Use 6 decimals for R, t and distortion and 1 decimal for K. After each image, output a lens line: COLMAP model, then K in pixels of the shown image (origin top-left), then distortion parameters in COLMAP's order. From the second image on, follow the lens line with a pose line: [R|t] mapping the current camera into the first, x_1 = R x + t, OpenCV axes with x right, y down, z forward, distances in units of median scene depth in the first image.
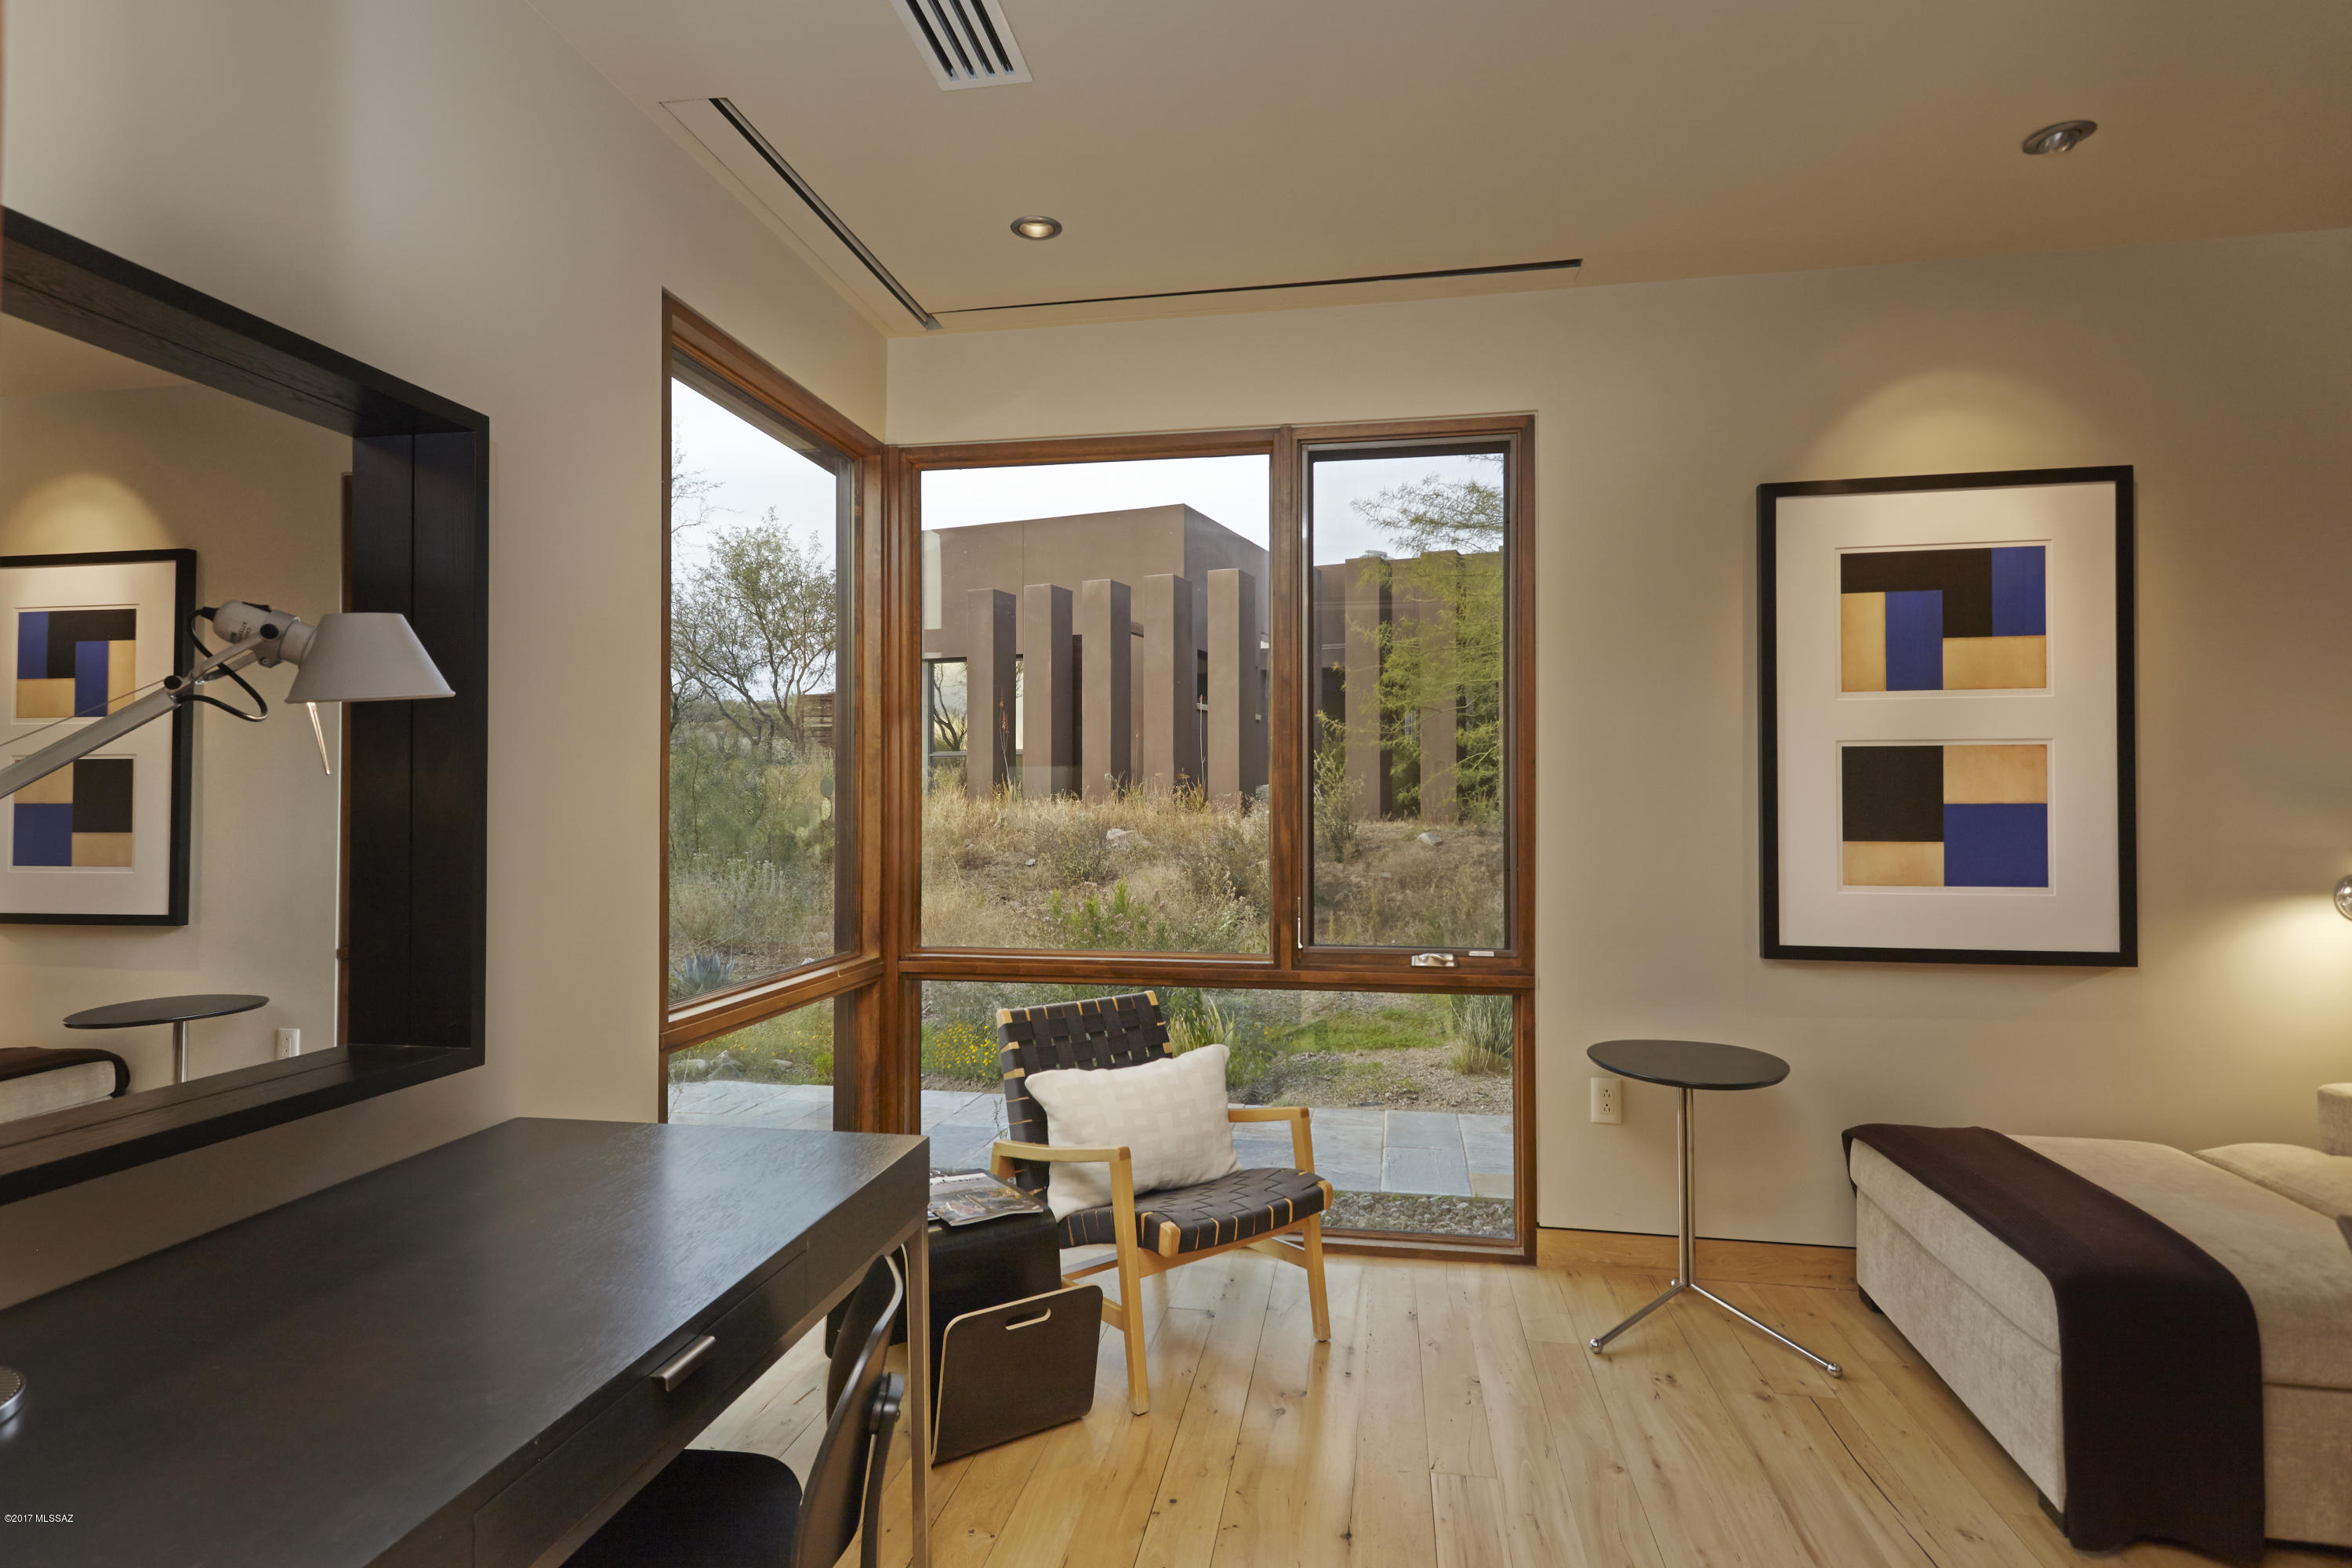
lens RADIAL K [[1294.1, 0, 1175.2], [0, 1294.1, 786.7], [0, 0, 1]] dist [0.005587, 0.000676]
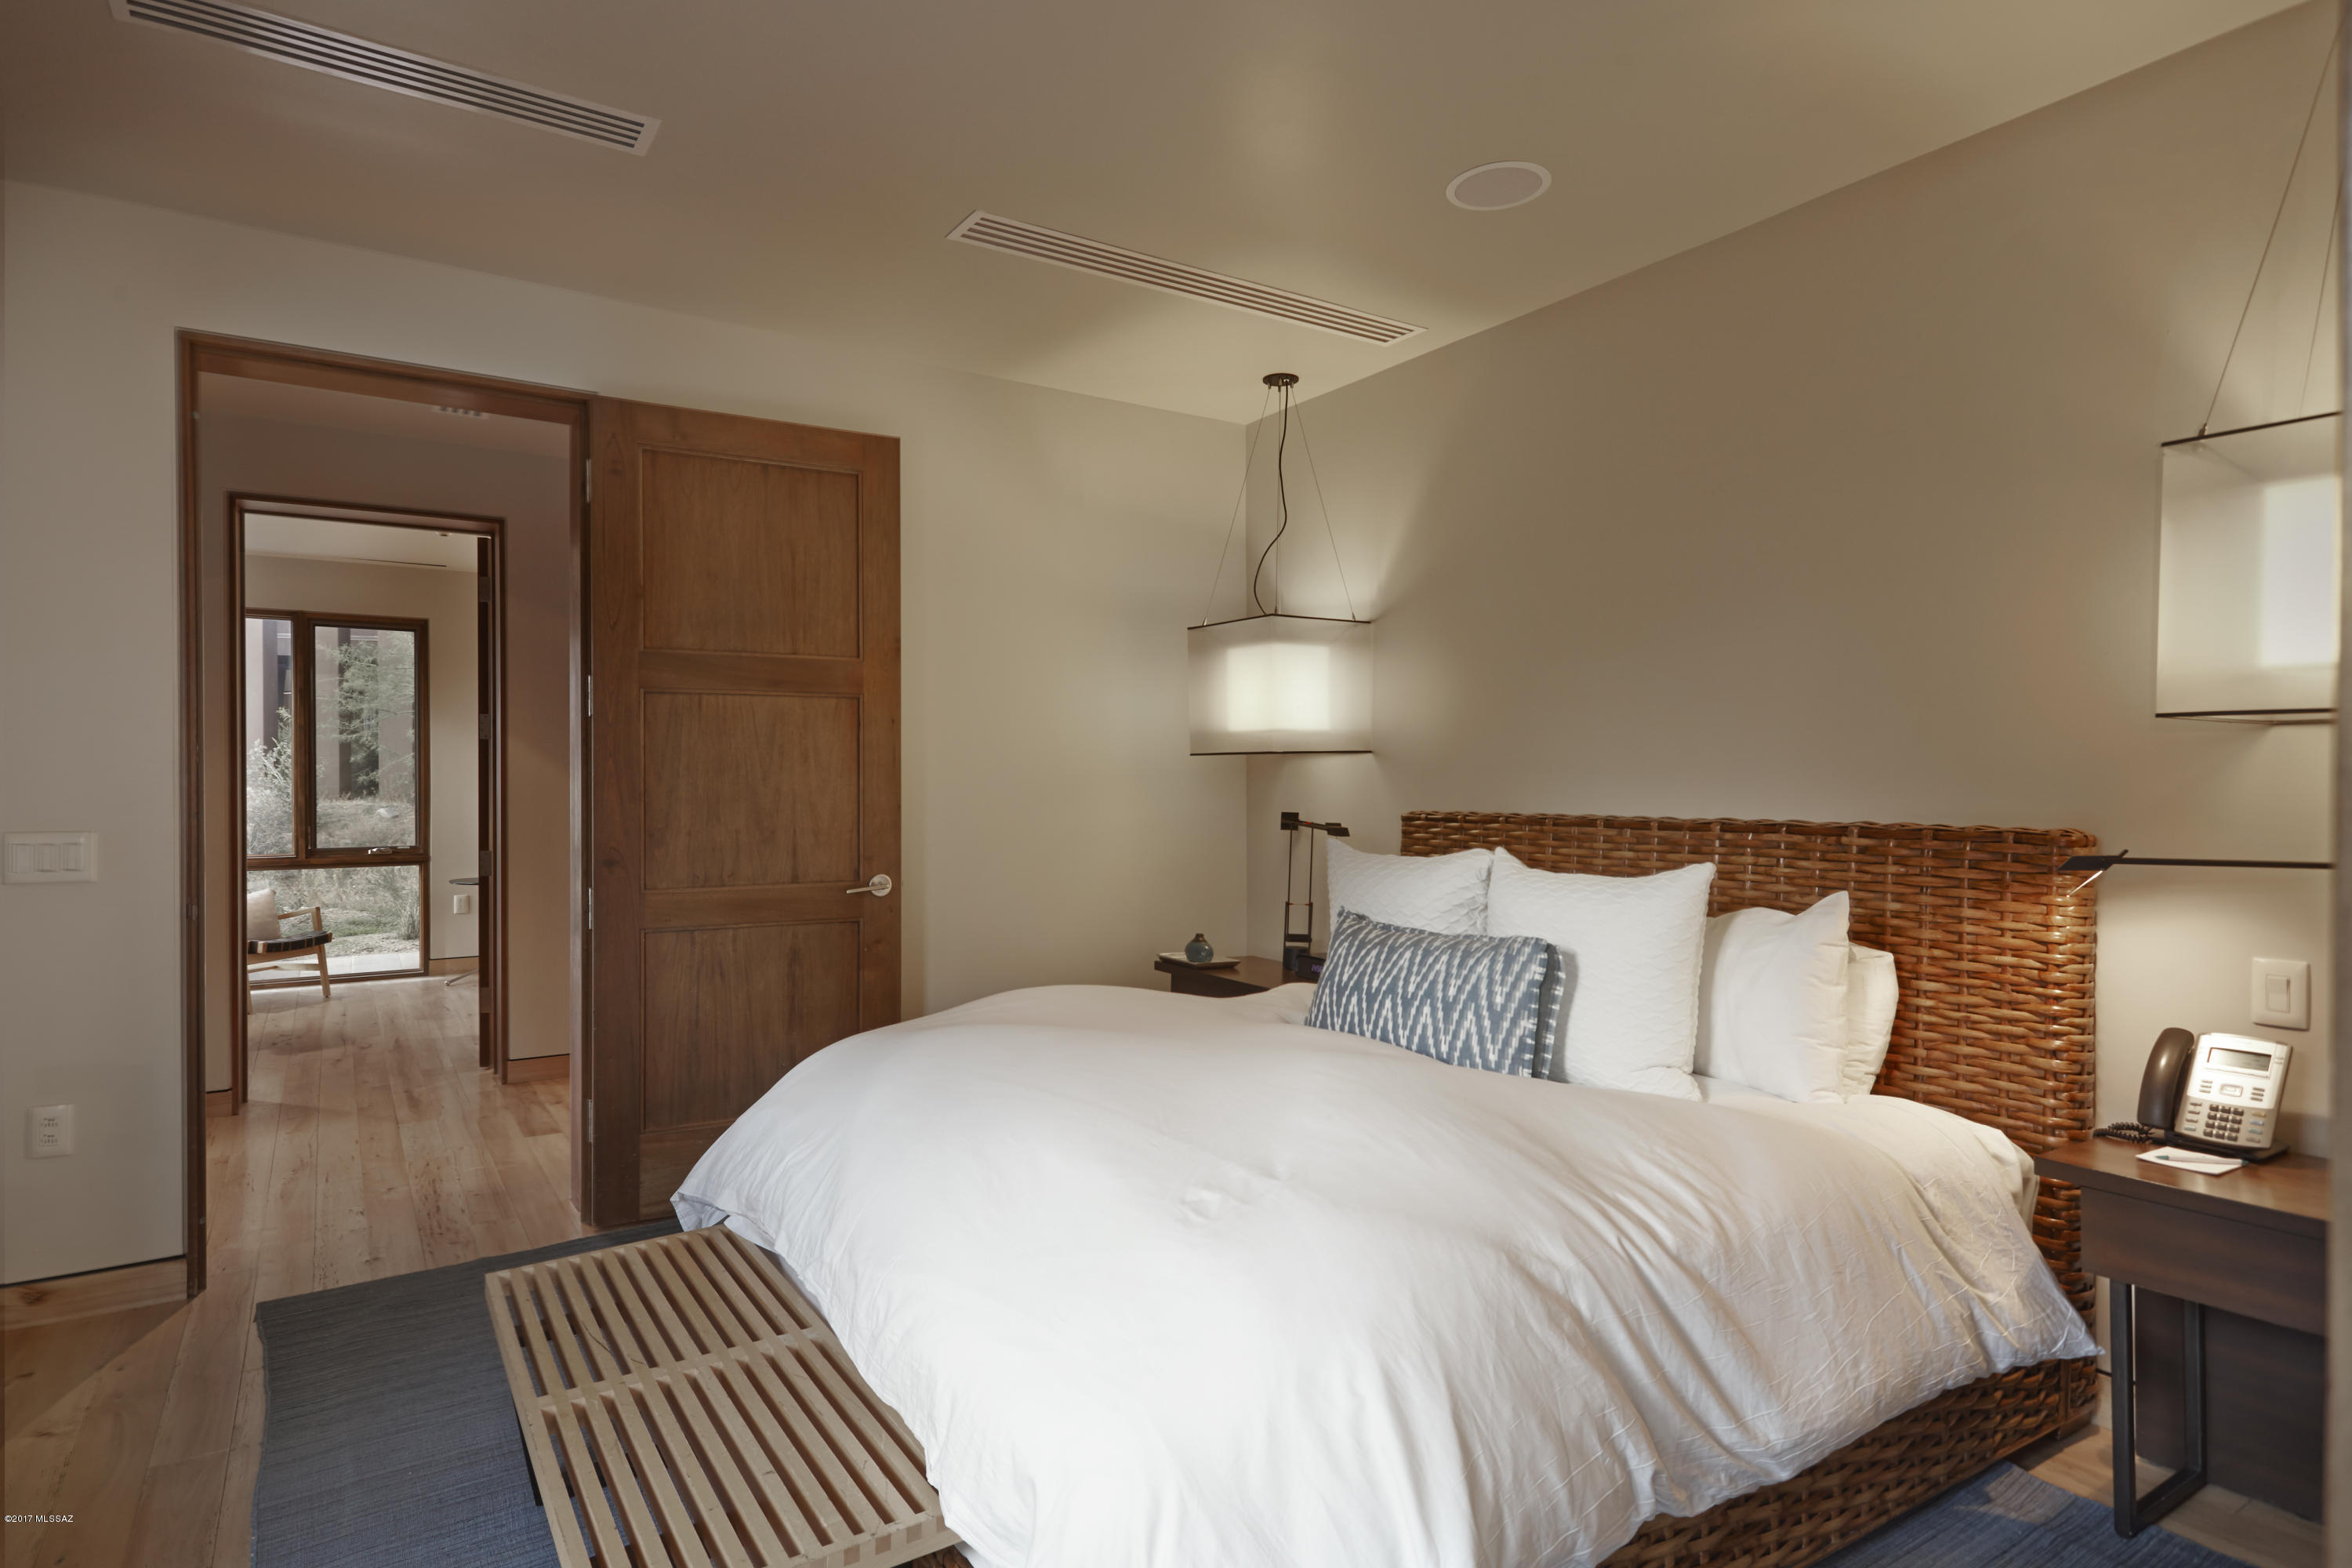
lens RADIAL K [[1294.1, 0, 1183.2], [0, 1294.1, 784.8], [0, 0, 1]] dist [0.005587, 0.000676]
pose [[0.739886, -0.004601, 0.672717, -0.082882], [-0.003557, 0.999936, 0.010751, -0.003884], [-0.672723, -0.010347, 0.739822, -0.476513]]
